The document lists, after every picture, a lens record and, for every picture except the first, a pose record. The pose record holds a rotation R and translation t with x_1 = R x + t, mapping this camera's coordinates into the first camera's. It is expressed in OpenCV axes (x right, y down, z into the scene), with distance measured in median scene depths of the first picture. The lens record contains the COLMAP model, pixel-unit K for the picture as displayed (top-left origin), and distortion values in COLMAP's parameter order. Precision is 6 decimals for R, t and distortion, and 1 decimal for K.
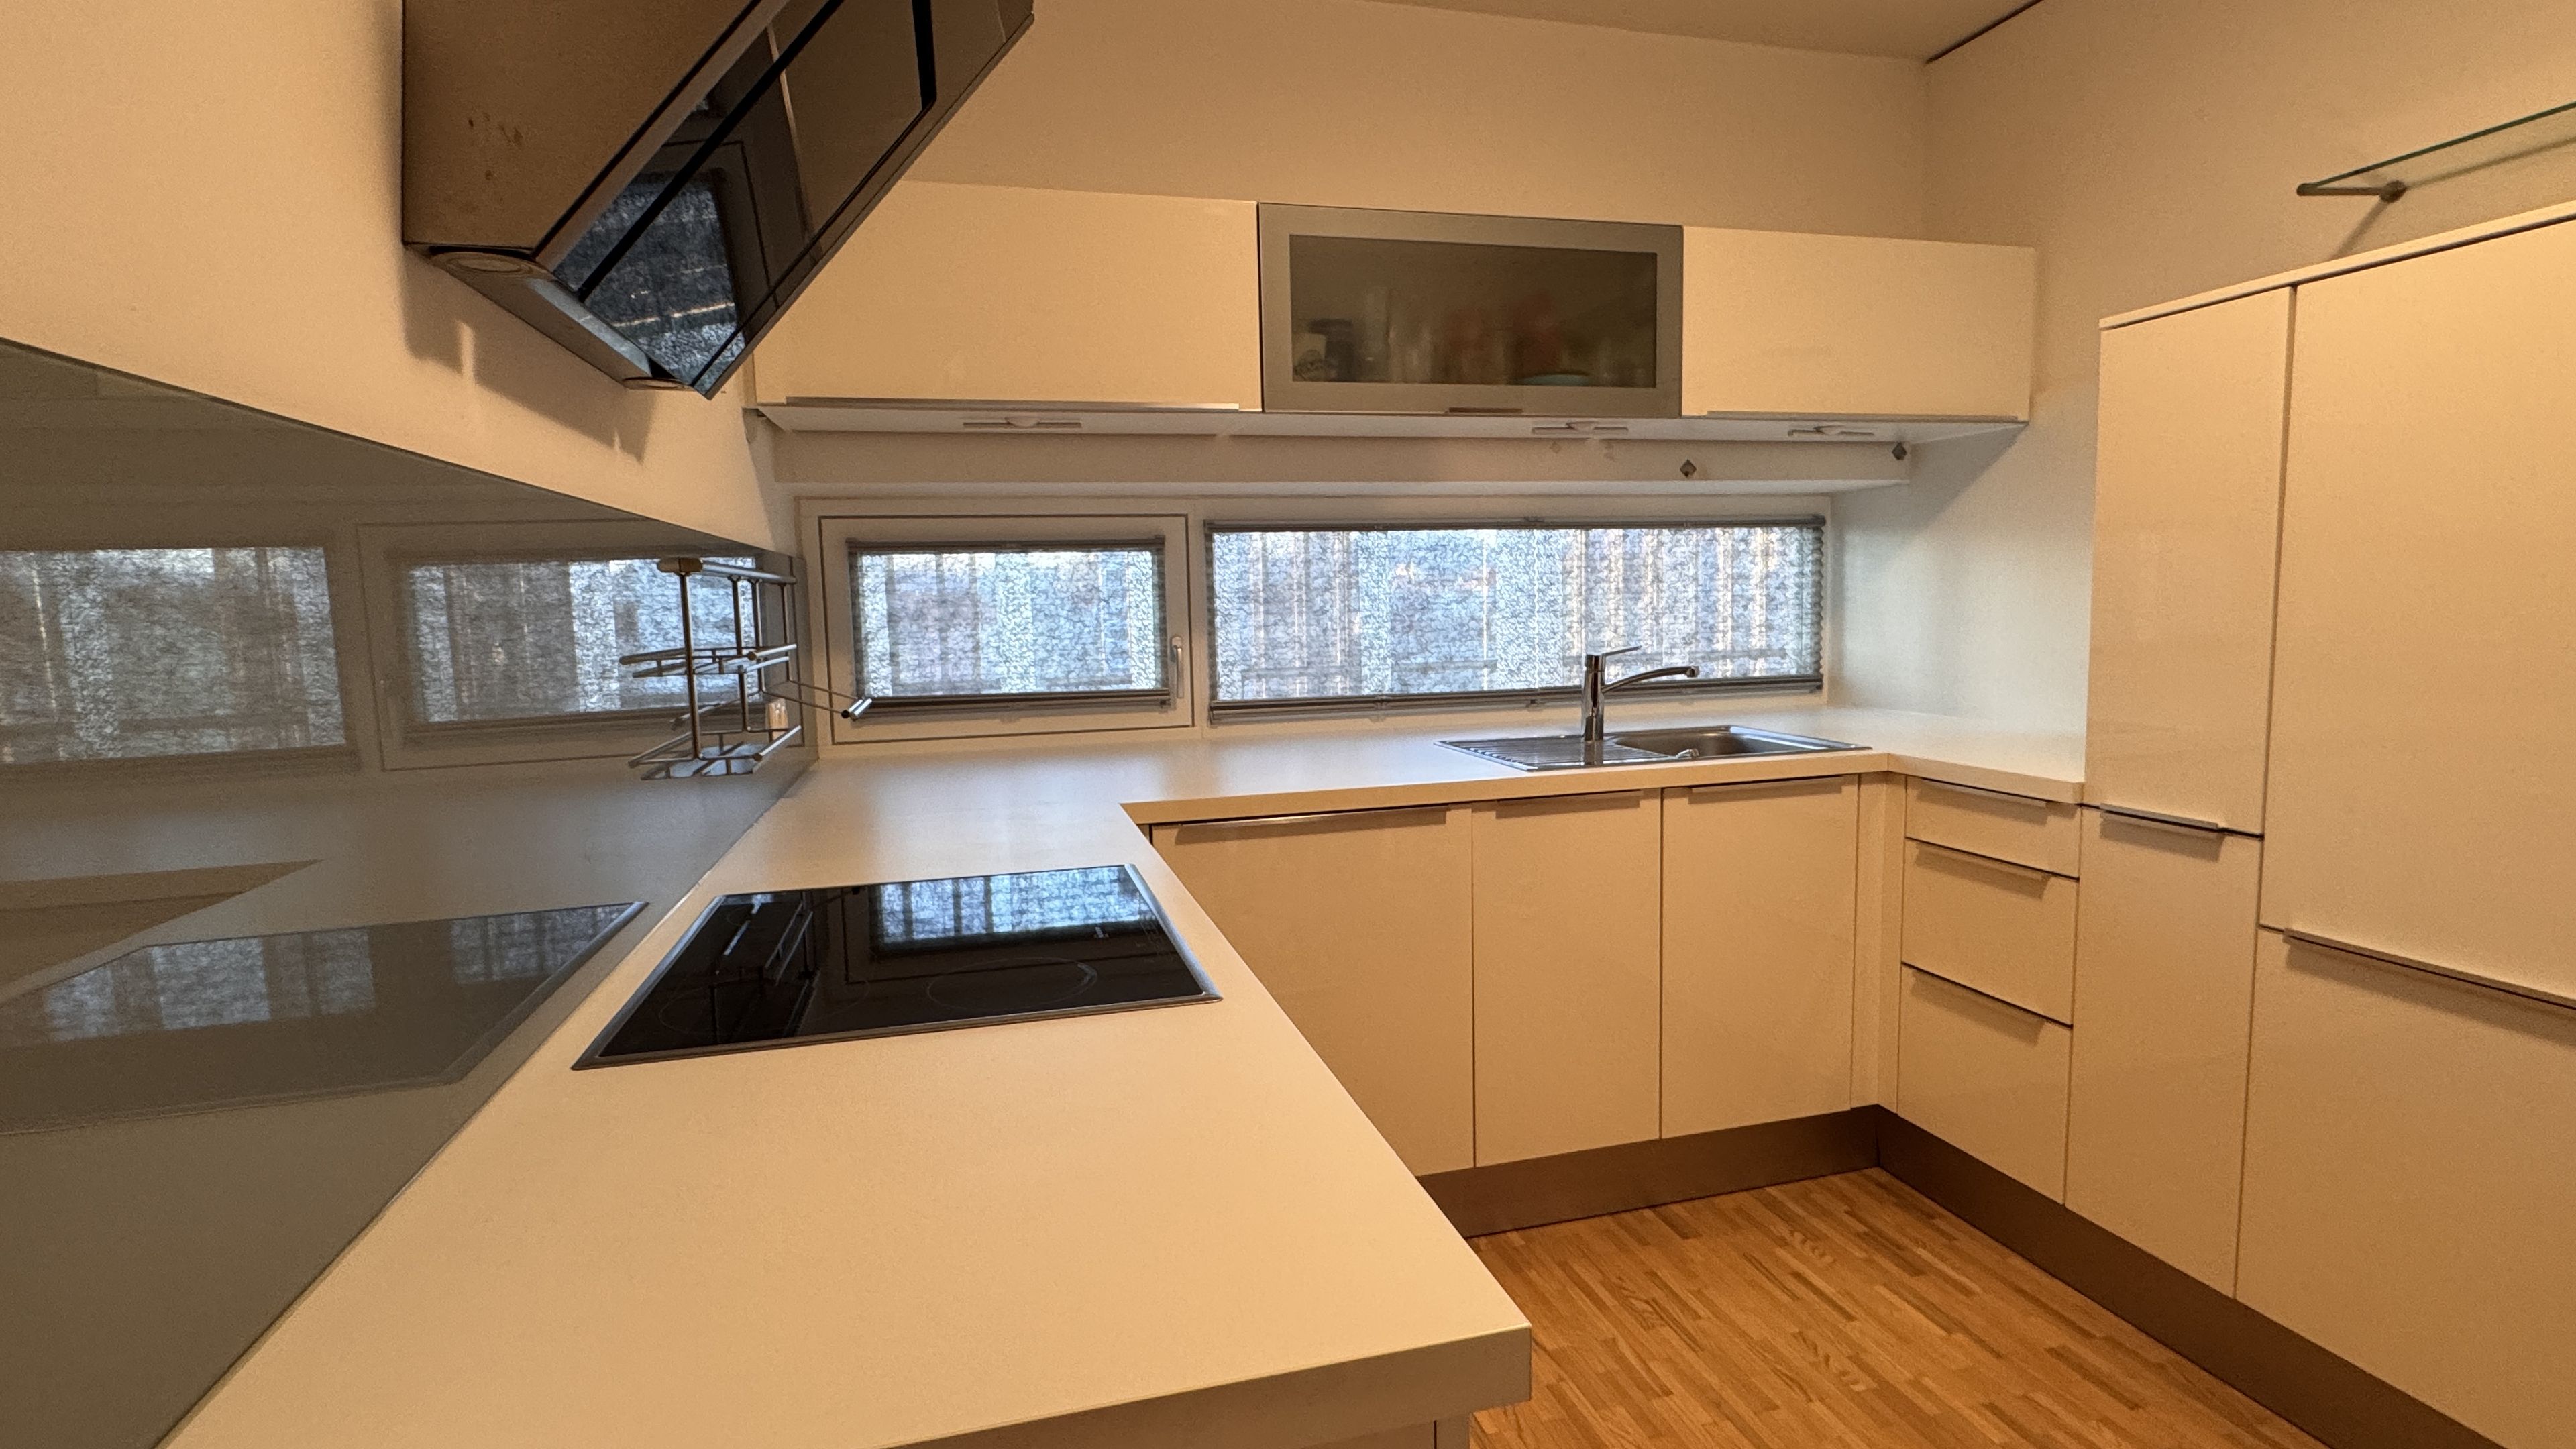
lens RADIAL K [[1227.1, 0, 1283.7], [0, 1227.1, 721.6], [0, 0, 1]] dist [-0.001306, 0.000428]
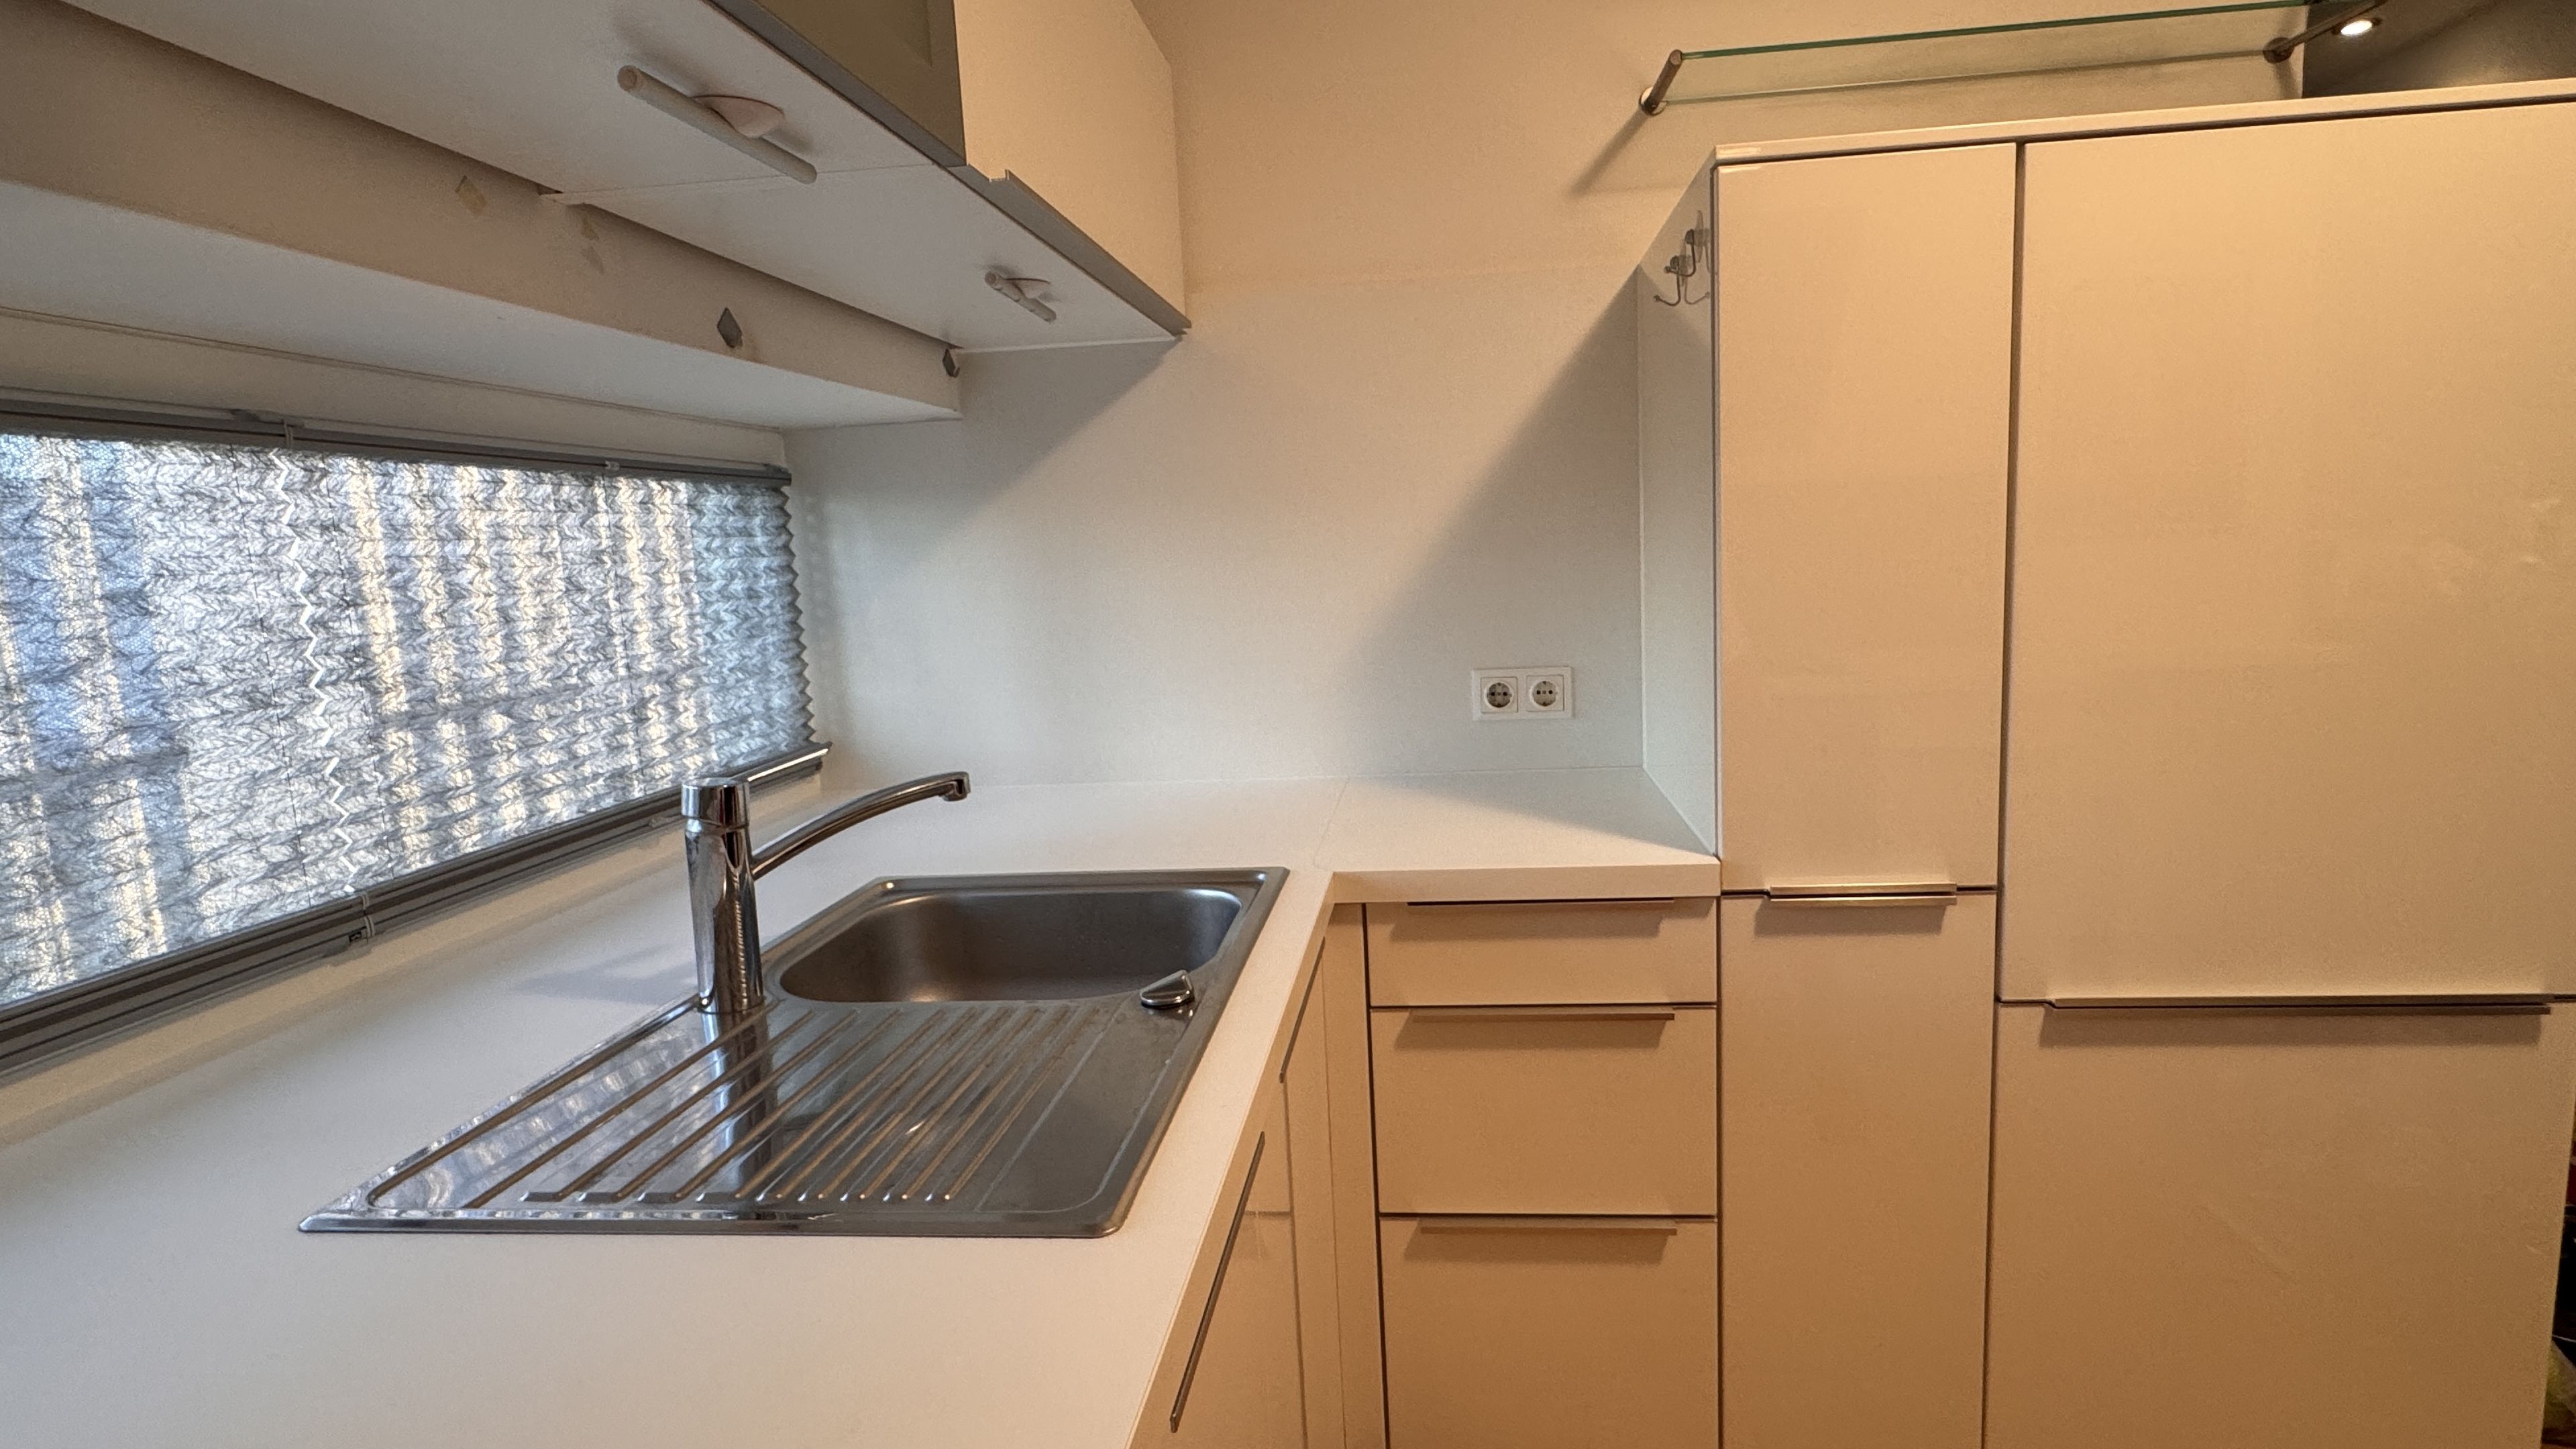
lens RADIAL K [[1271.0, 0, 1329.5], [0, 1271.0, 719.4], [0, 0, 1]] dist [-0.000445, 0.000092]
pose [[0.347889, -0.121557, 0.929622, -0.035168], [0.134870, 0.987734, 0.078683, -0.074753], [-0.927784, 0.098005, 0.360016, 0.648315]]
